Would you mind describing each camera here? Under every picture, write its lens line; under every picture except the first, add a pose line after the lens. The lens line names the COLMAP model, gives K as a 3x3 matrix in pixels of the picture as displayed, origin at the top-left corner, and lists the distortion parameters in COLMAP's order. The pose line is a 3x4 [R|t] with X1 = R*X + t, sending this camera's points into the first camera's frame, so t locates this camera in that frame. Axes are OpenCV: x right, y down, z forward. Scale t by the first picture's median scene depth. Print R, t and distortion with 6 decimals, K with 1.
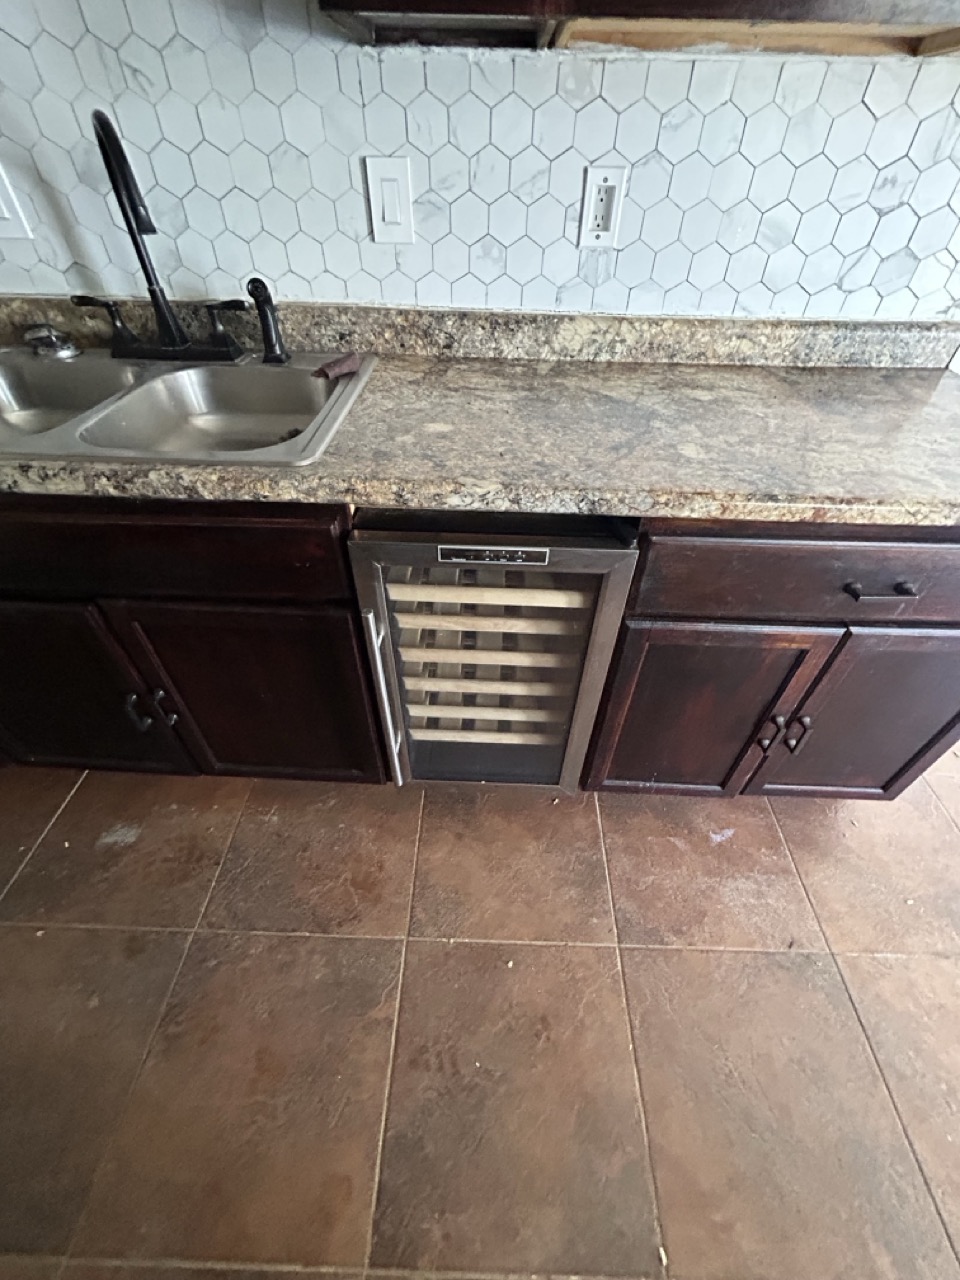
lens RADIAL K [[518.4, 0, 486.9], [0, 518.4, 634.2], [0, 0, 1]] dist [-0.002054, 0.001226]
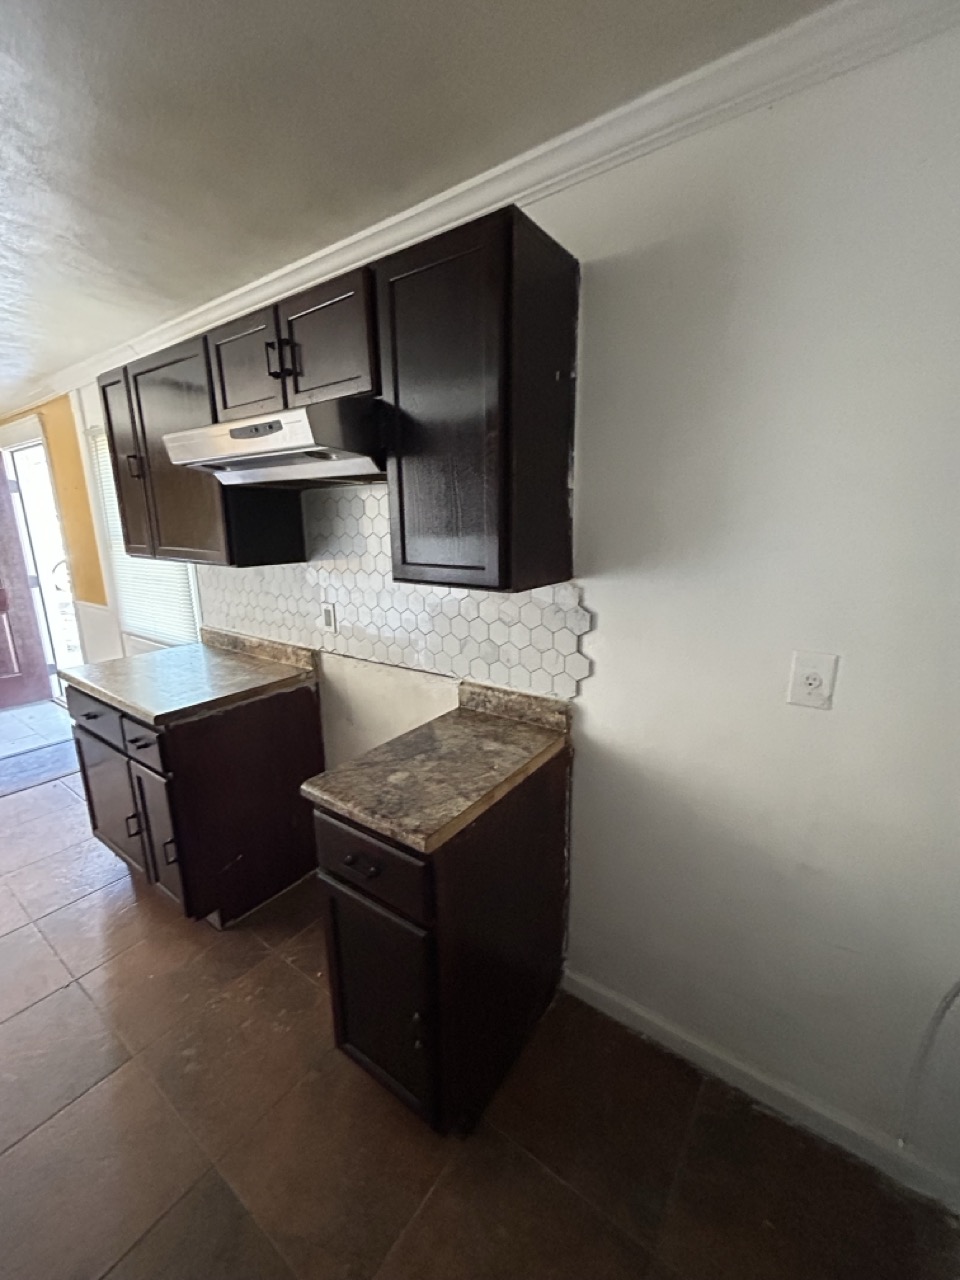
lens RADIAL K [[518.4, 0, 491.1], [0, 518.4, 634.8], [0, 0, 1]] dist [-0.002054, 0.001226]
pose [[0.842648, 0.089327, -0.531003, 1.042287], [-0.349123, 0.841412, -0.412478, -0.127586], [0.409947, 0.532959, 0.740201, -0.177657]]
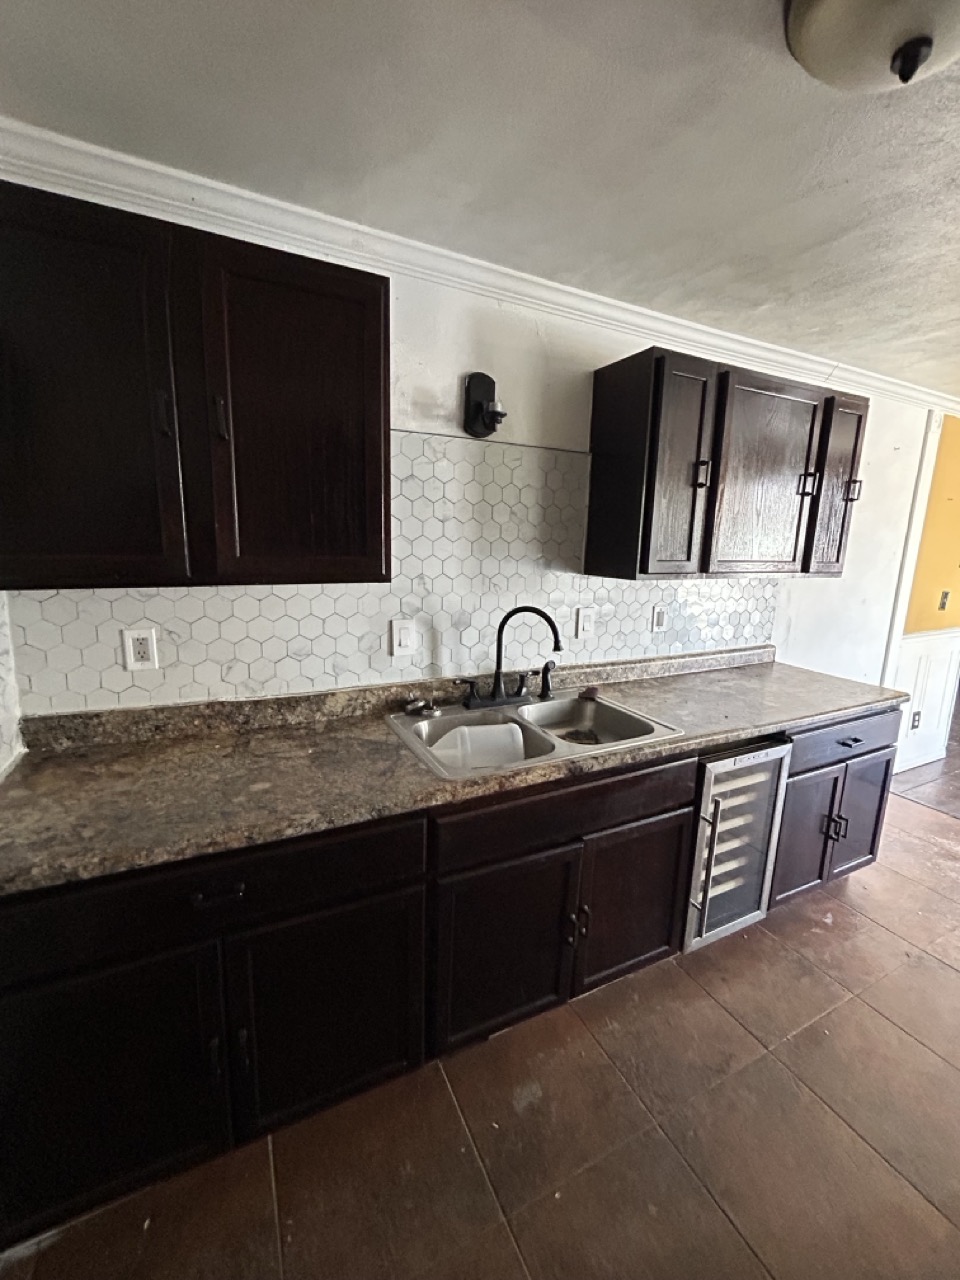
lens RADIAL K [[518.4, 0, 480.9], [0, 518.4, 634.3], [0, 0, 1]] dist [-0.002054, 0.001226]
pose [[0.881143, -0.084454, 0.465247, -1.430049], [0.316460, 0.836406, -0.447523, 0.024102], [-0.351341, 0.541564, 0.763720, -0.418491]]
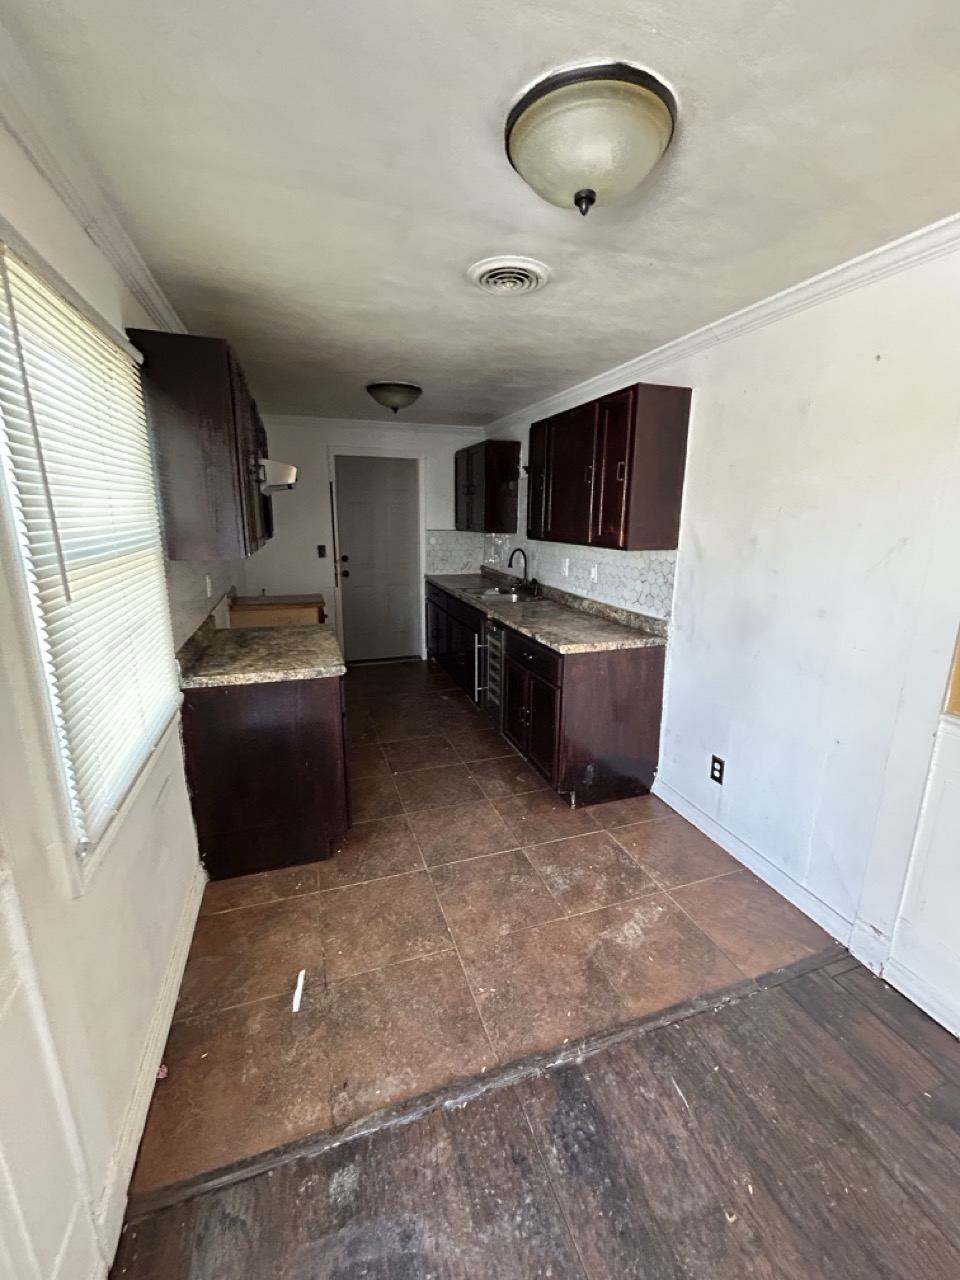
lens RADIAL K [[518.4, 0, 480.2], [0, 518.4, 633.8], [0, 0, 1]] dist [-0.002054, 0.001226]
pose [[0.356930, 0.196229, -0.913288, 2.863768], [-0.634909, 0.768105, -0.083099, 0.223901], [0.685194, 0.609516, 0.398747, -0.572129]]
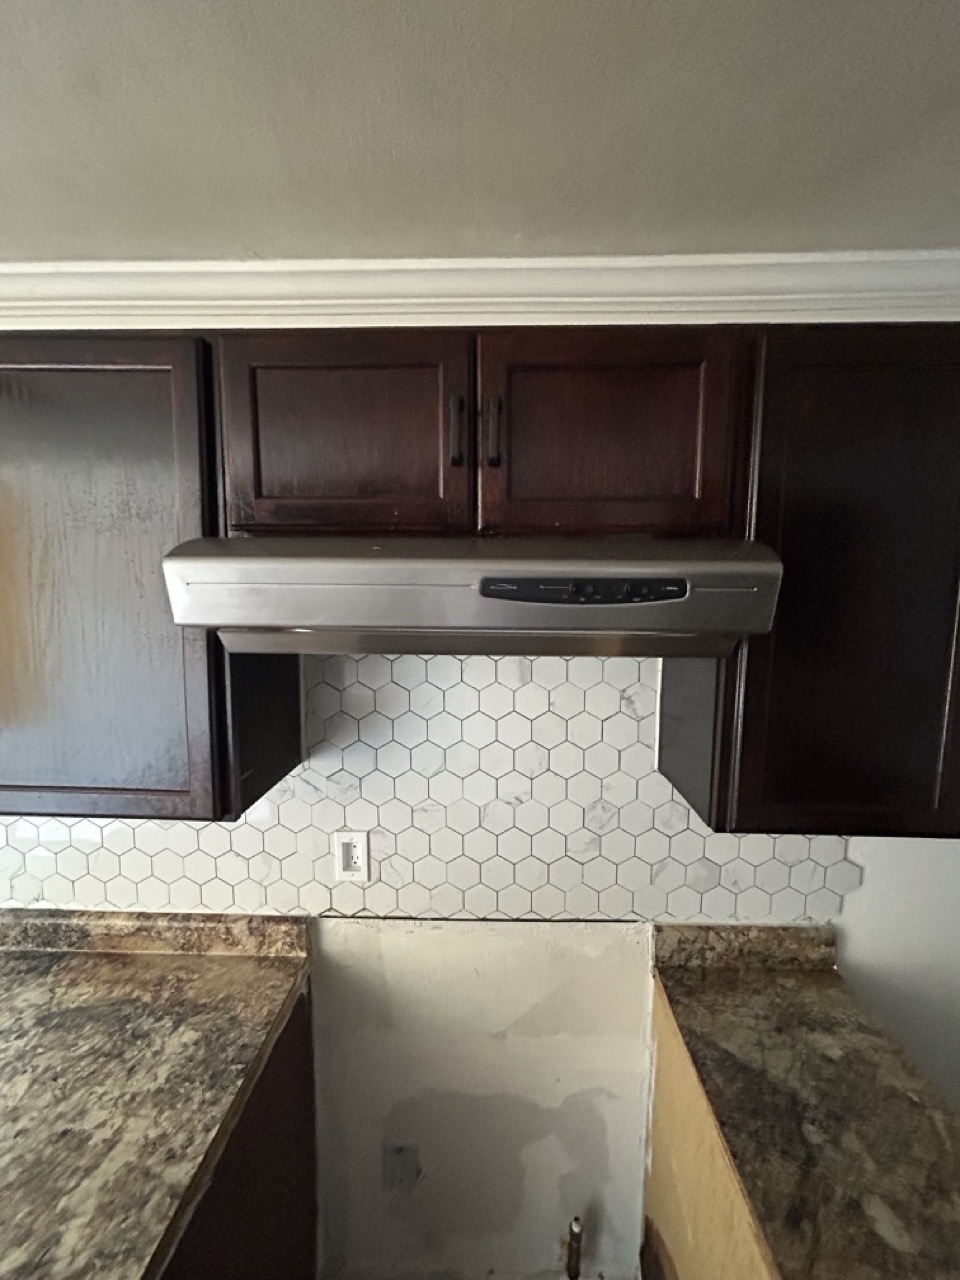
lens RADIAL K [[518.4, 0, 488.0], [0, 518.4, 639.9], [0, 0, 1]] dist [-0.002054, 0.001226]
pose [[0.999752, -0.020743, 0.008137, -0.172269], [0.021451, 0.797189, -0.603349, -0.455041], [0.006029, 0.603374, 0.797436, -0.170968]]
